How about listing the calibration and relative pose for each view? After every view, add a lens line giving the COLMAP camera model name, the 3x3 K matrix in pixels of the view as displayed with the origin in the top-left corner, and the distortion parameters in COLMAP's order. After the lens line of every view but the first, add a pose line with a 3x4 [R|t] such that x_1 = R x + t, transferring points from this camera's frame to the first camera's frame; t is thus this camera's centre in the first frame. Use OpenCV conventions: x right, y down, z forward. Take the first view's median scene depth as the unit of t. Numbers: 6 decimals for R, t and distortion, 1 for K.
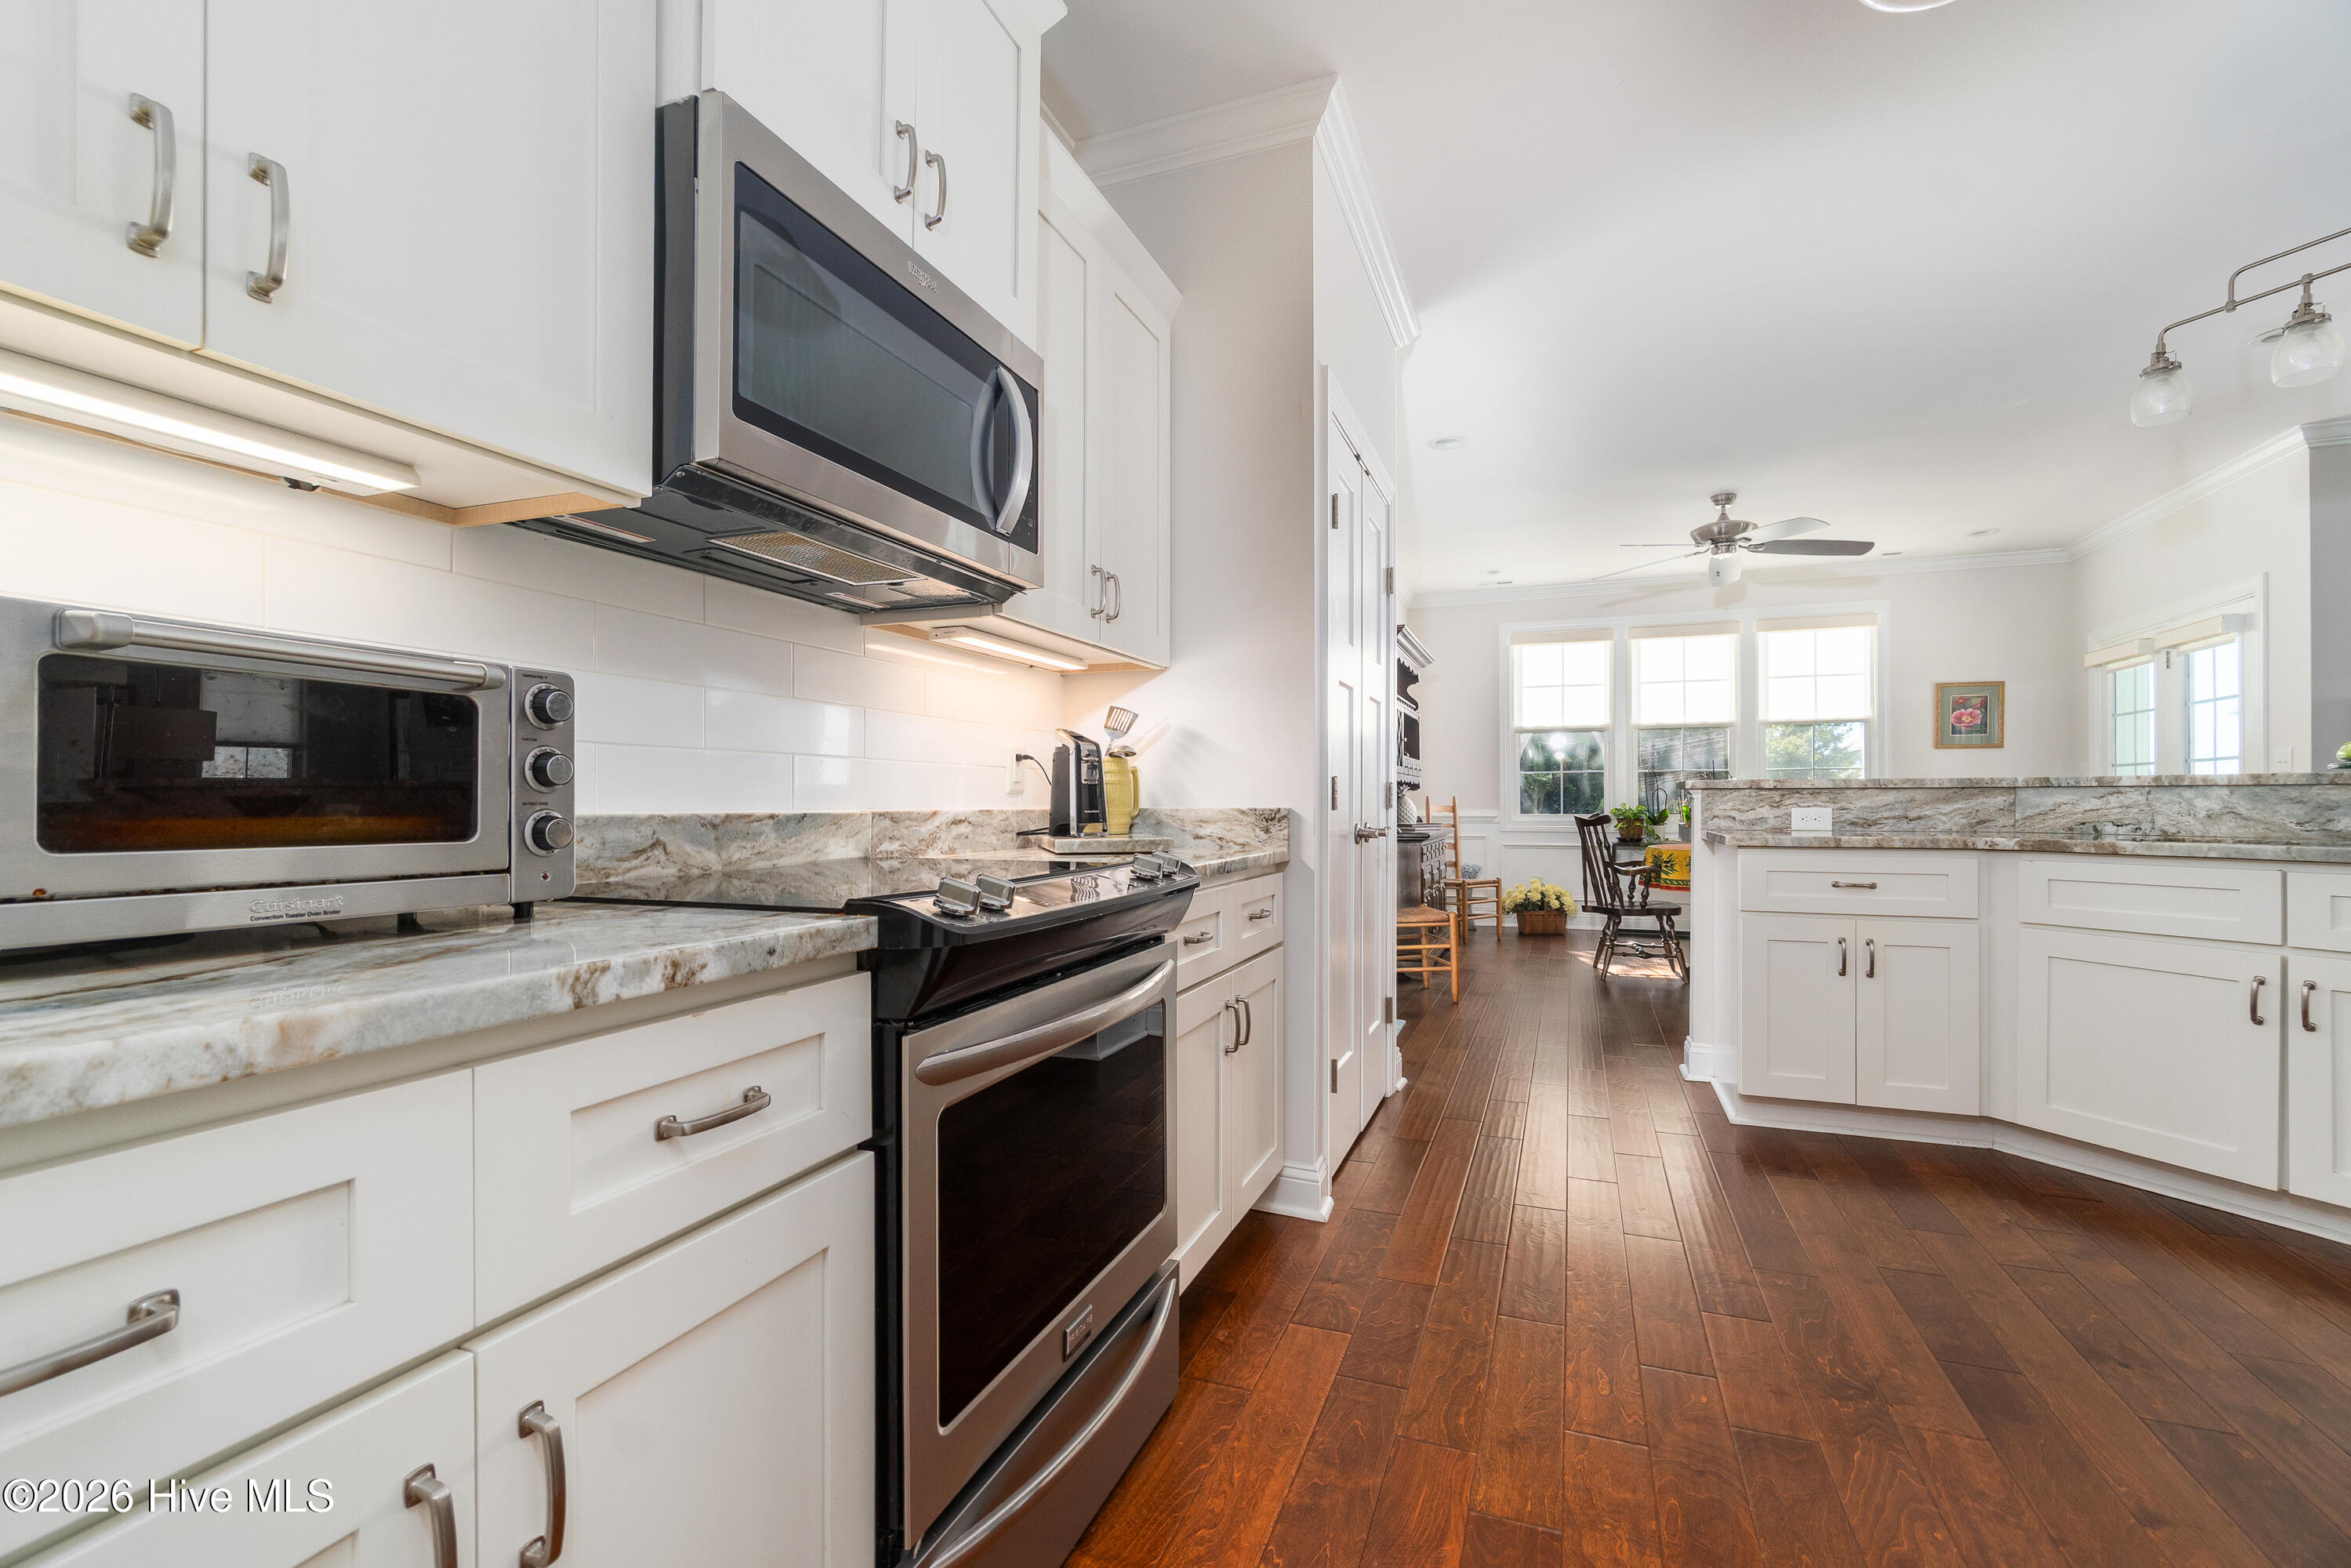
lens RADIAL K [[1032.5, 0, 1177.9], [0, 1032.5, 796.8], [0, 0, 1]] dist [-0.001774, -0.000097]
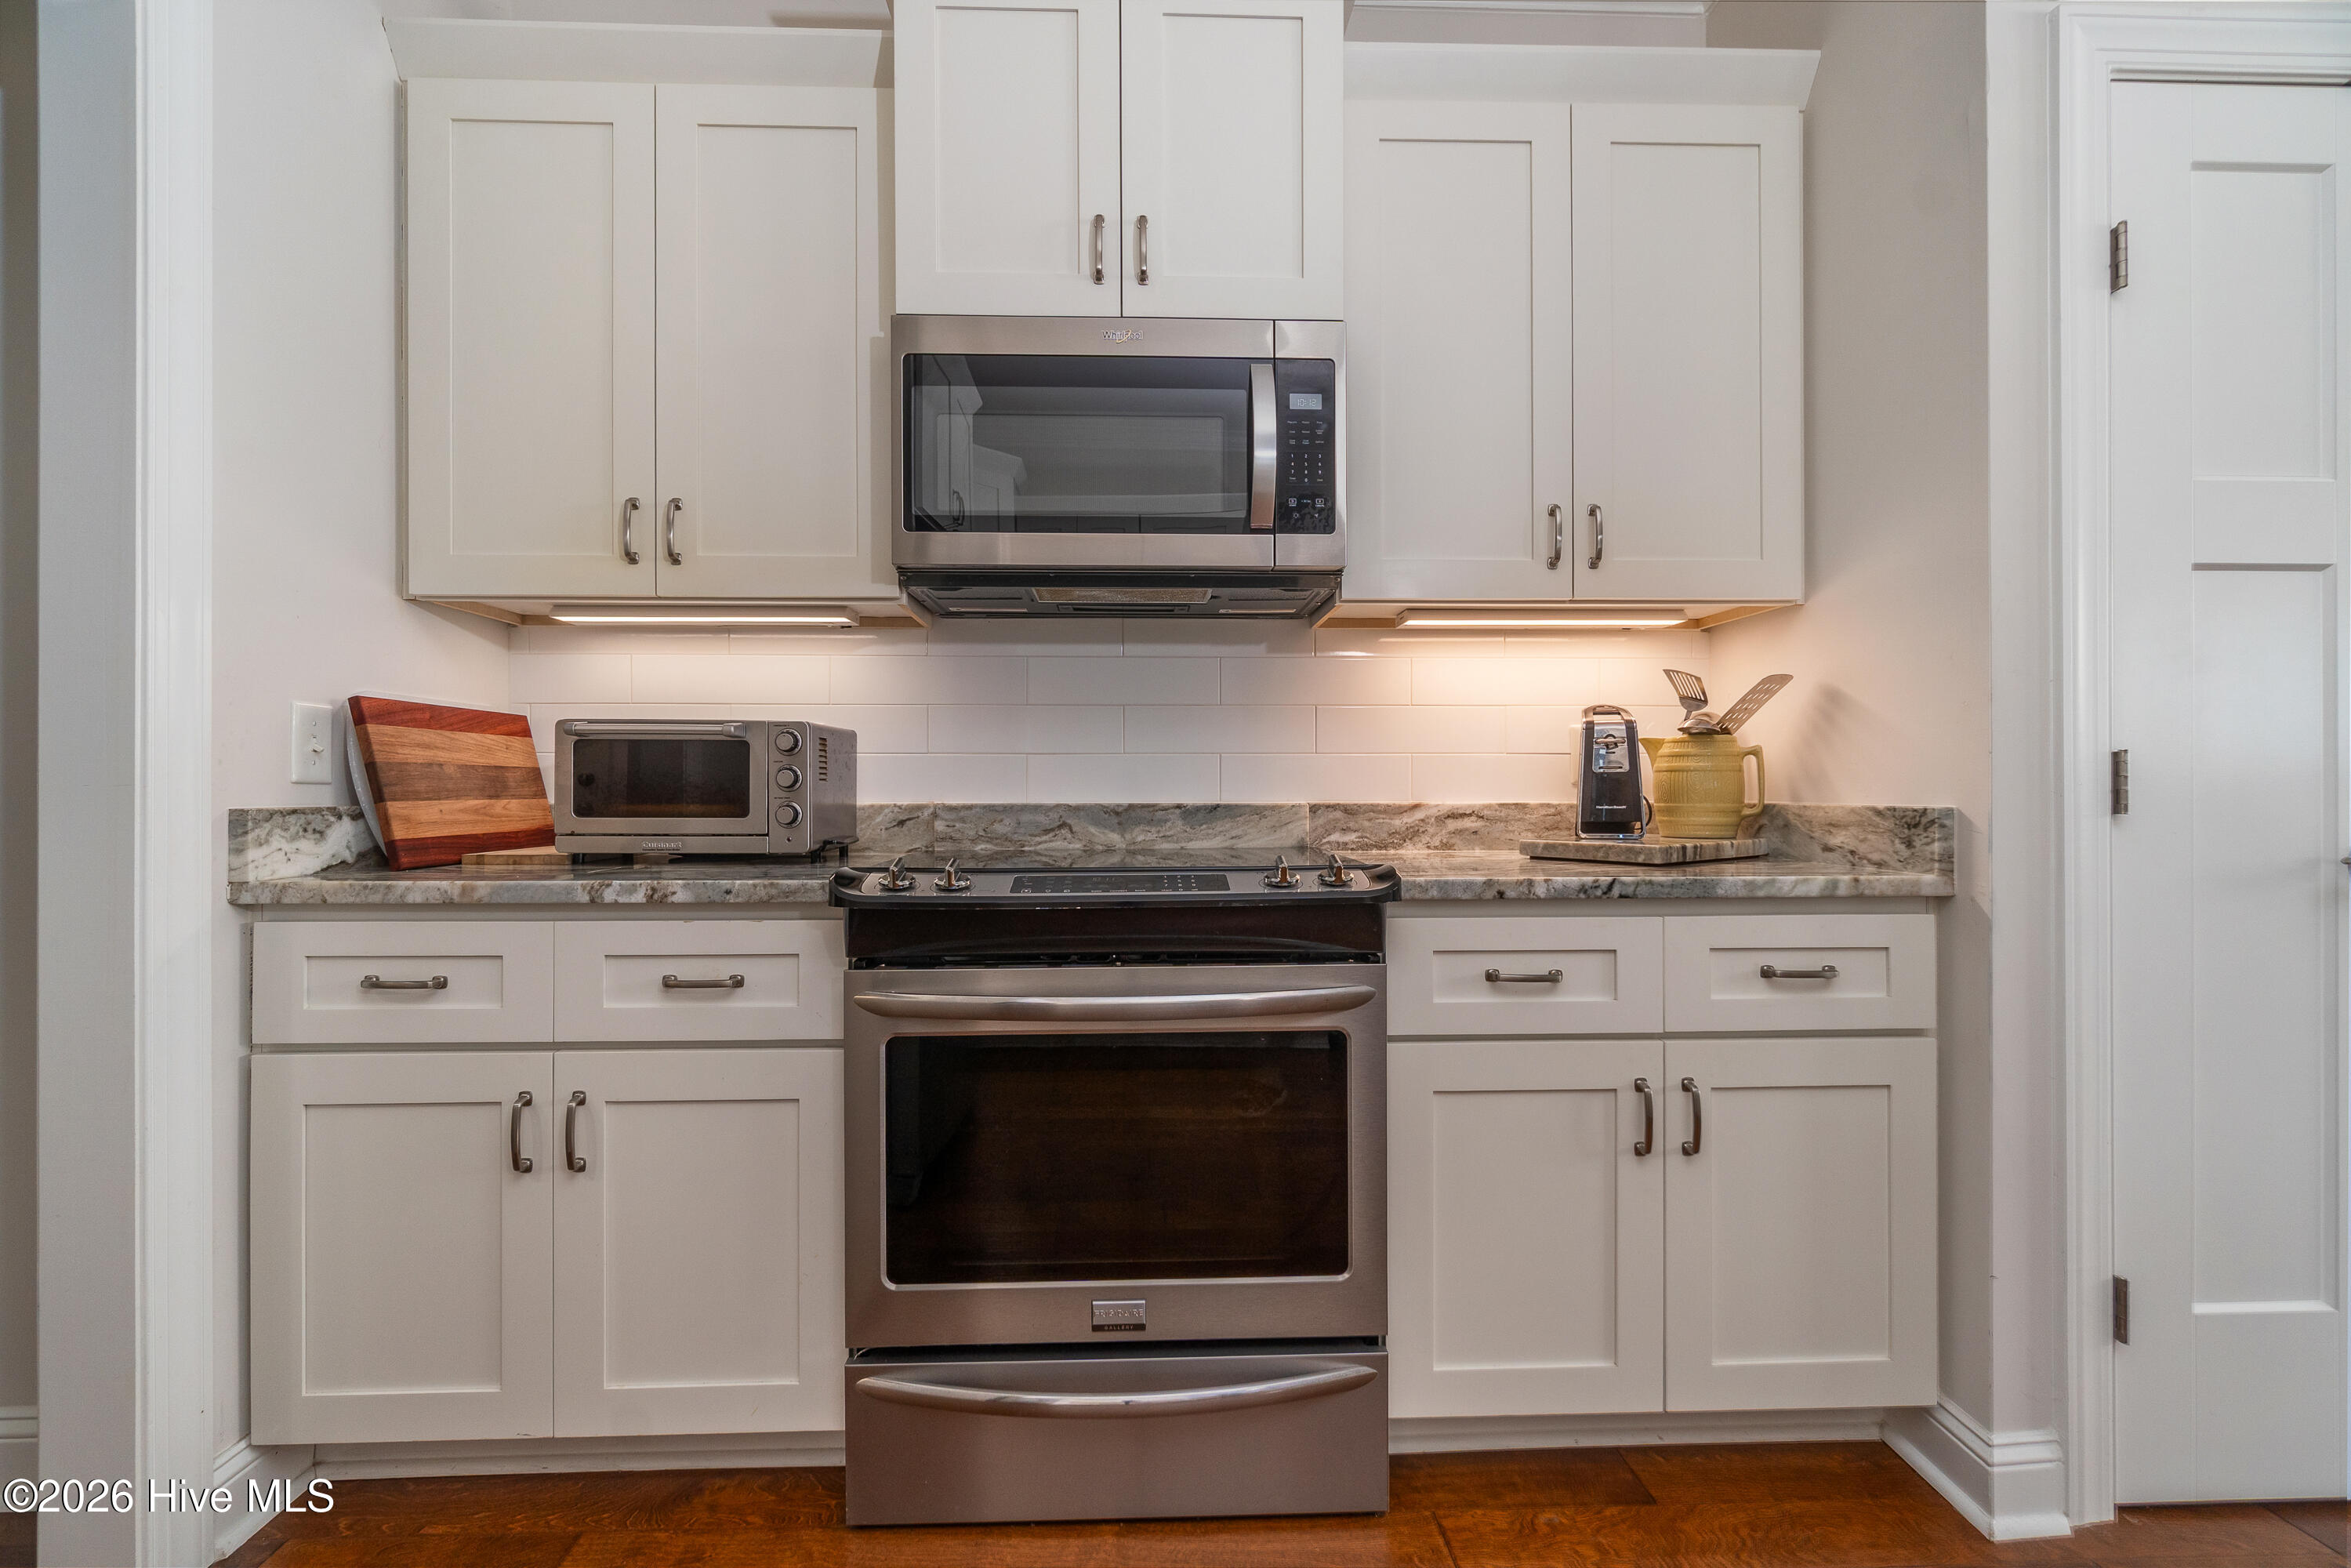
lens RADIAL K [[990.3, 0, 1175.5], [0, 990.3, 784.0], [0, 0, 1]] dist [-0.001838, -0.000176]
pose [[0.389935, -0.002711, -0.920838, 0.697060], [0.005200, 0.999986, -0.000742, -0.007060], [0.920828, -0.004499, 0.389944, 0.559970]]
